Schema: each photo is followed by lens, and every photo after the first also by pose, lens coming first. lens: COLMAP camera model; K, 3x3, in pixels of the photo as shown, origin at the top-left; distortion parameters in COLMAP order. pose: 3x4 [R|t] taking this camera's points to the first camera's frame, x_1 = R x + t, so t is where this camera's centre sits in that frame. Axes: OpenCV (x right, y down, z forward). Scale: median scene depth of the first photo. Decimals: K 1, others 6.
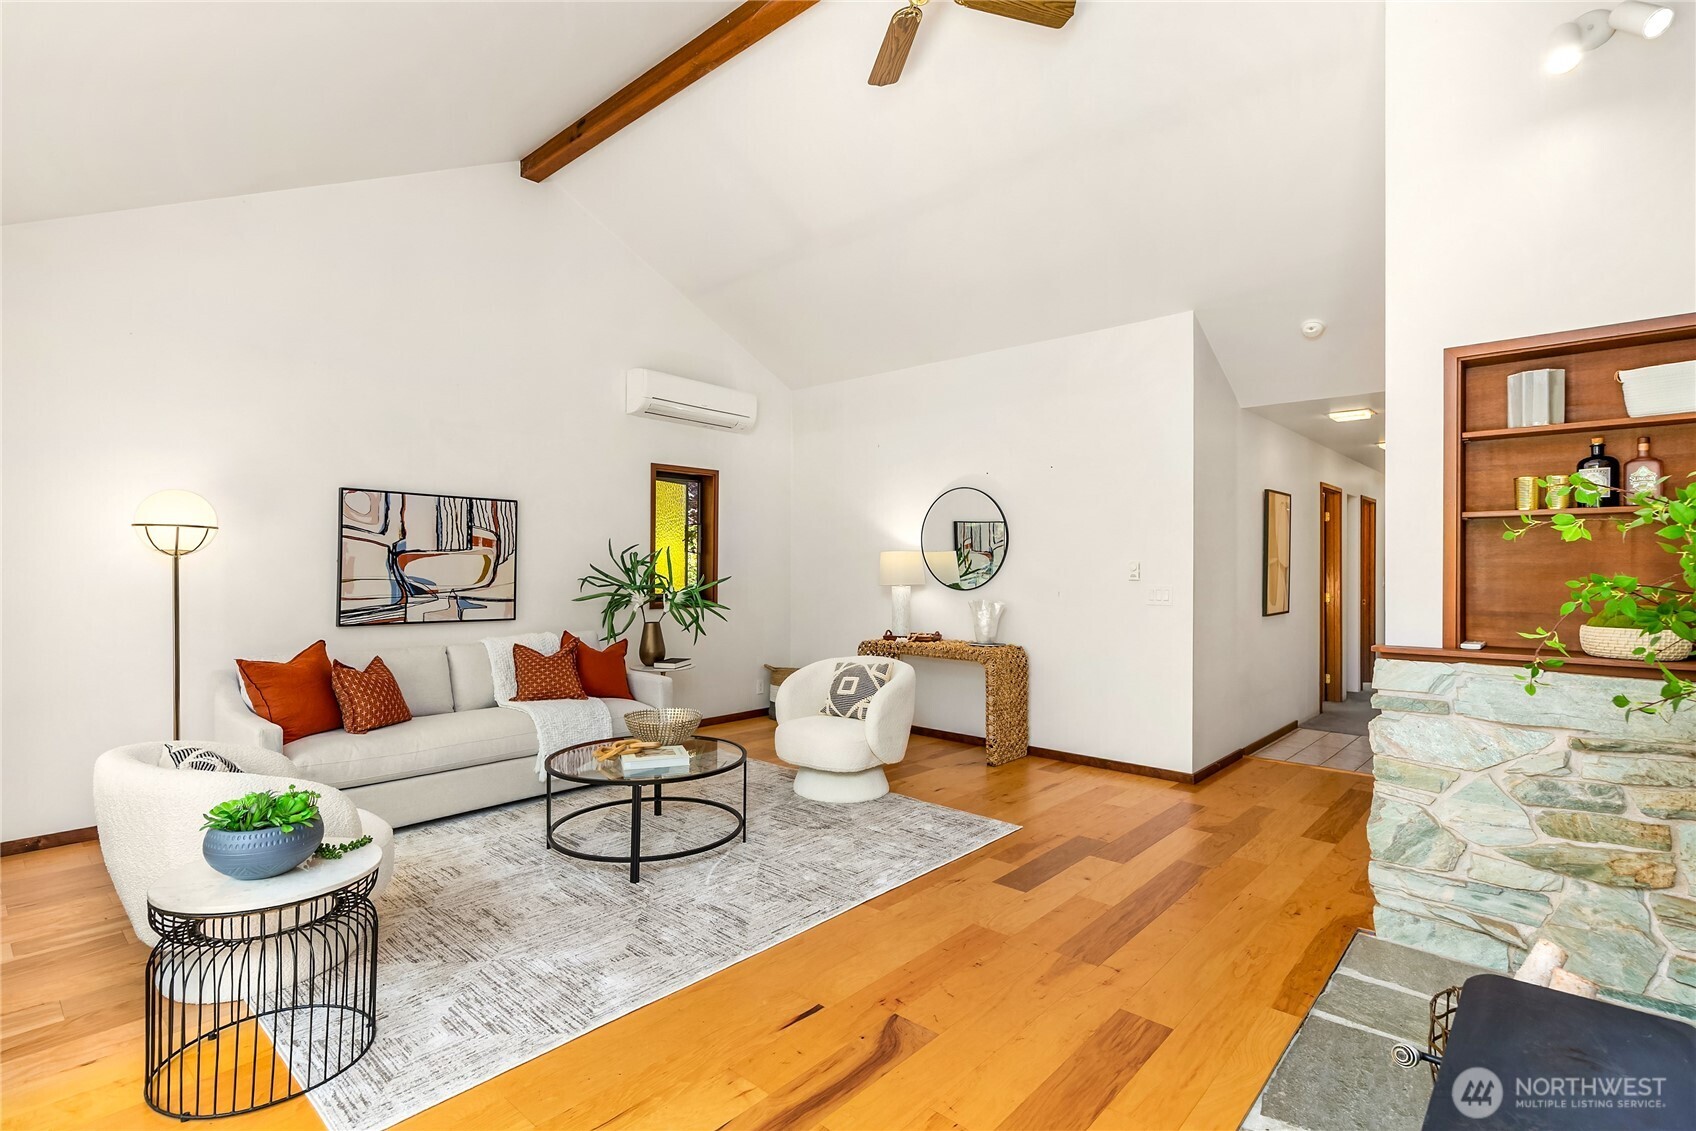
lens RADIAL K [[815.1, 0, 839.6], [0, 815.1, 564.7], [0, 0, 1]] dist [0.000833, 0.000473]
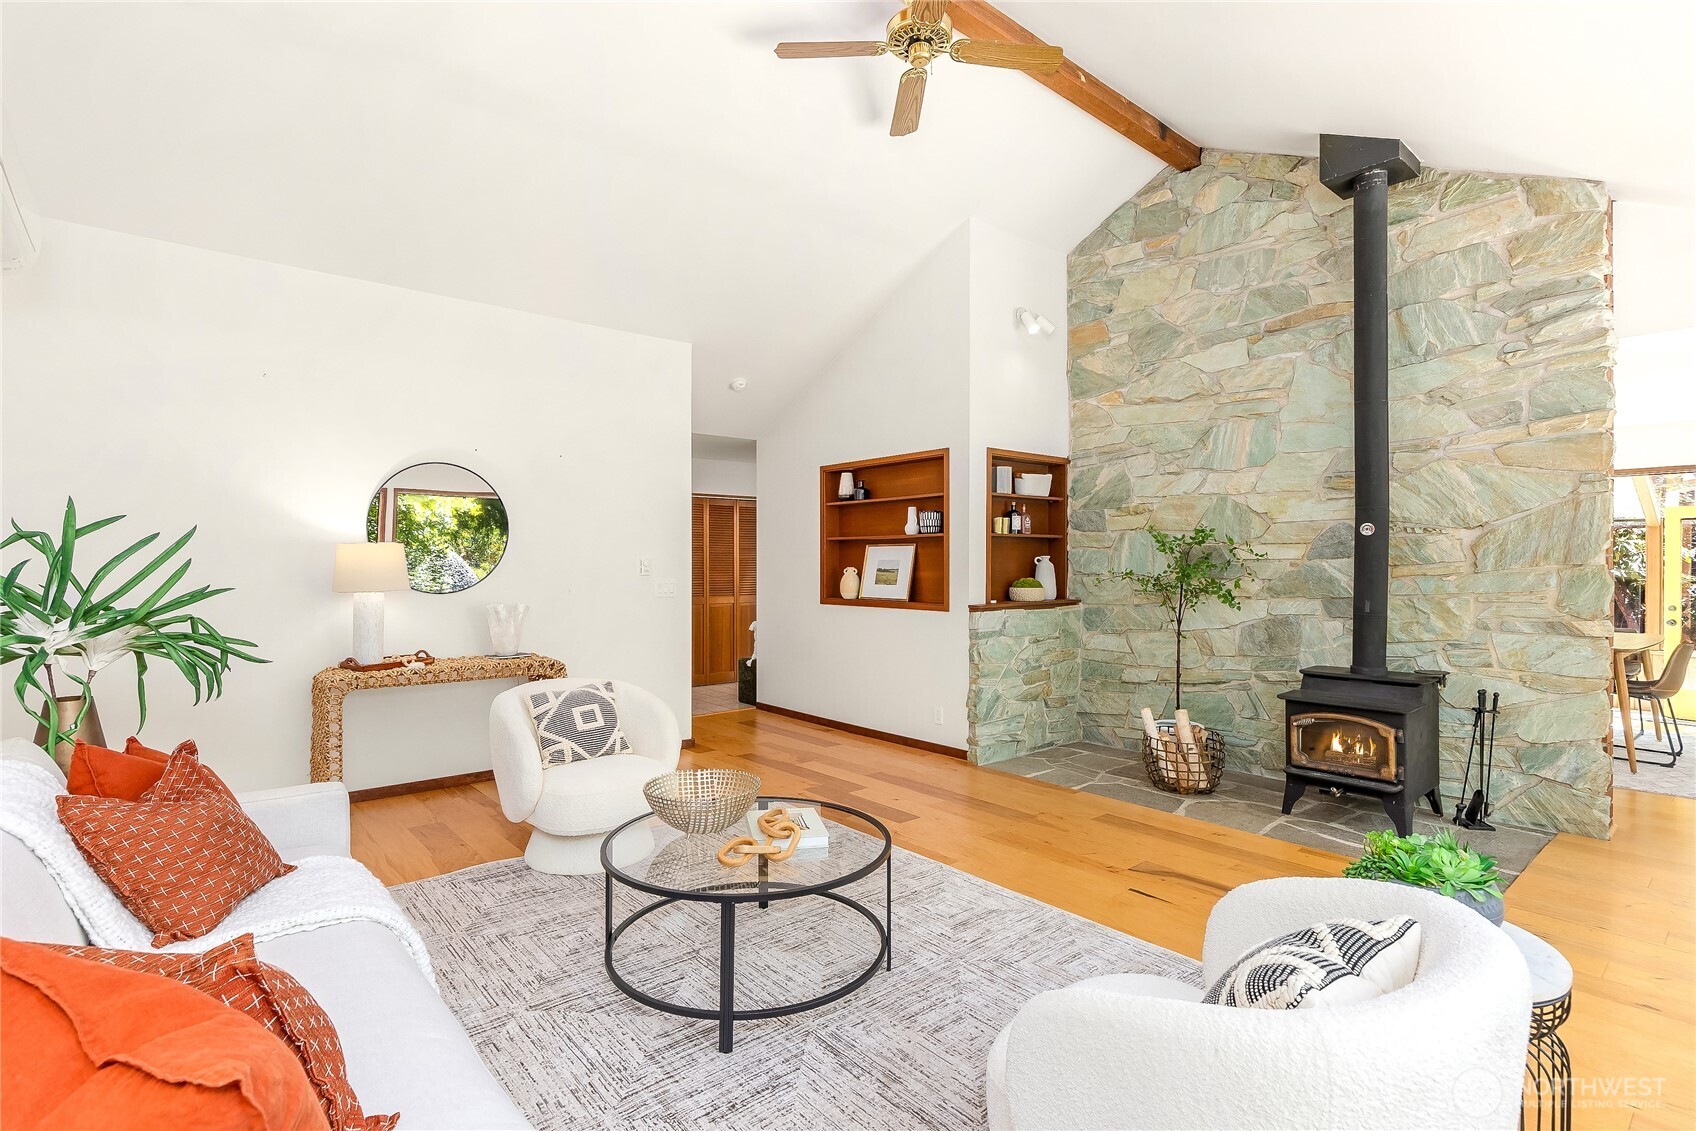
lens RADIAL K [[815.1, 0, 839.6], [0, 815.1, 564.7], [0, 0, 1]] dist [0.000833, 0.000473]
pose [[0.128634, -0.011644, 0.991624, -1.112197], [-0.002281, 0.999925, 0.012038, -0.009625], [-0.991690, -0.003810, 0.128597, 1.021604]]
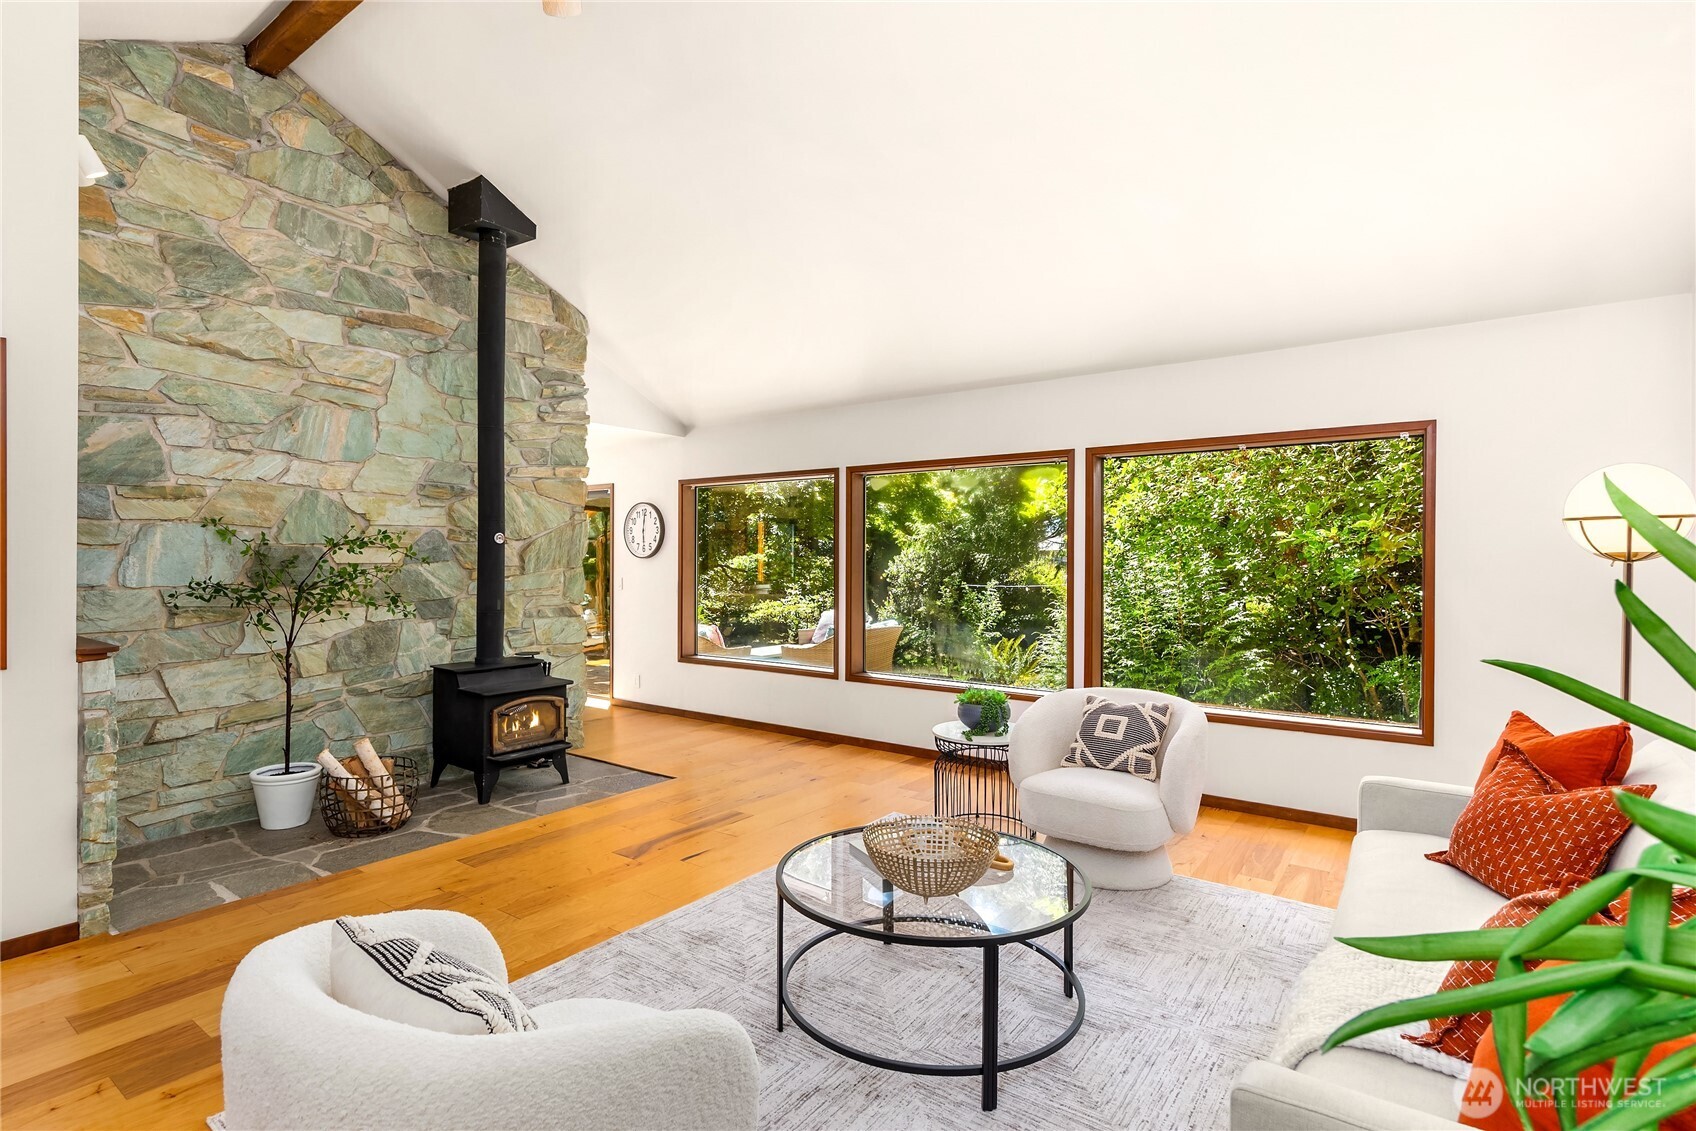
lens RADIAL K [[822.6, 0, 828.9], [0, 822.6, 565.9], [0, 0, 1]] dist [-0.000245, 0.000191]
pose [[-0.995438, -0.007952, -0.095078, -0.114010], [-0.007804, 0.999968, -0.001924, -0.002163], [0.095090, -0.001173, -0.995468, 1.987934]]
